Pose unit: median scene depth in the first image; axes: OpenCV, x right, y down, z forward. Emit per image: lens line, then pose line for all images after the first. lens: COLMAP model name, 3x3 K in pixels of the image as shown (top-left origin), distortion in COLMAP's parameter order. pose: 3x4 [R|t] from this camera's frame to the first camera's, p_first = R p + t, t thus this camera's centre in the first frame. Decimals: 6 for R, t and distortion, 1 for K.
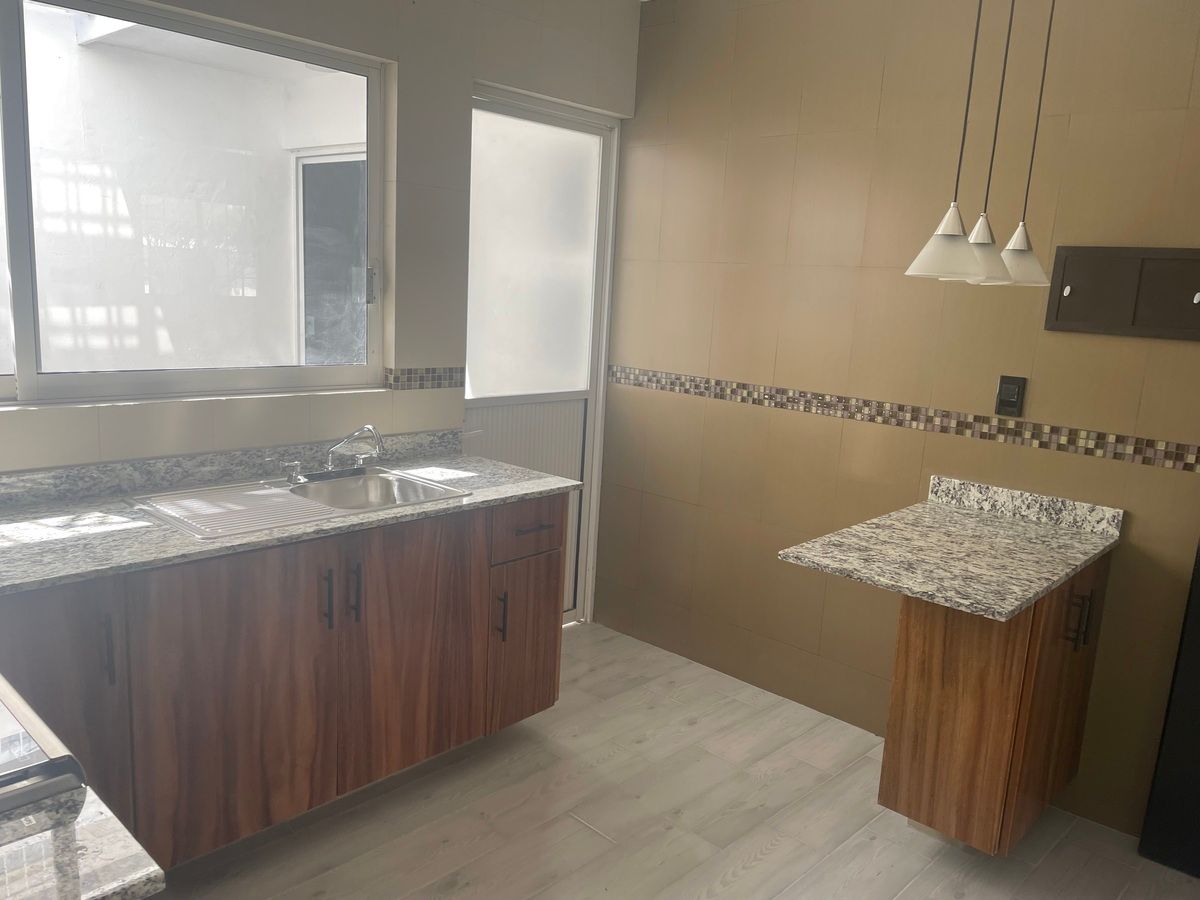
lens RADIAL K [[903.5, 0, 601.0], [0, 903.5, 455.1], [0, 0, 1]] dist [0.029679, 0.000319]
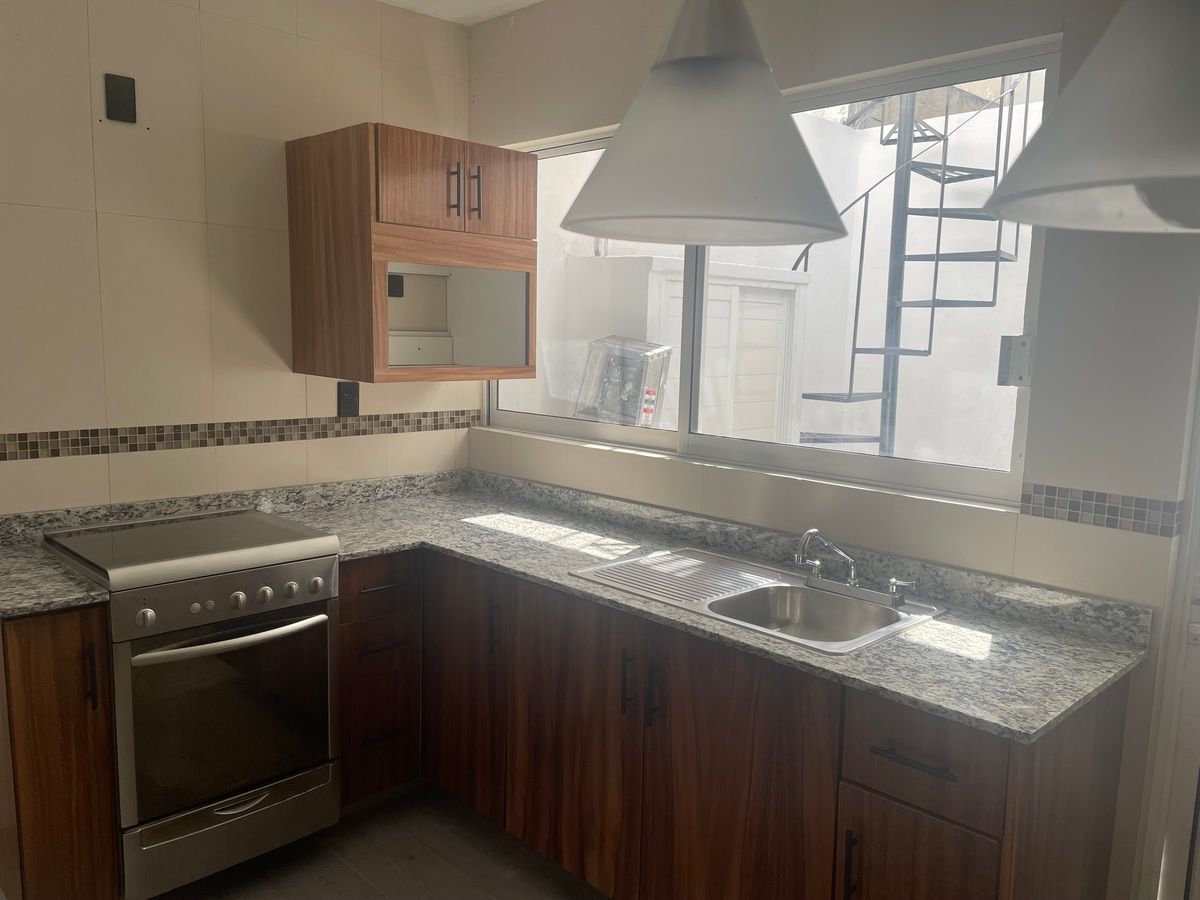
lens RADIAL K [[903.5, 0, 601.7], [0, 903.5, 444.6], [0, 0, 1]] dist [0.029679, 0.000319]
pose [[-0.048220, 0.062592, -0.996874, 0.572339], [-0.213857, 0.974244, 0.071515, -0.130138], [0.975674, 0.216637, -0.033592, 0.894441]]
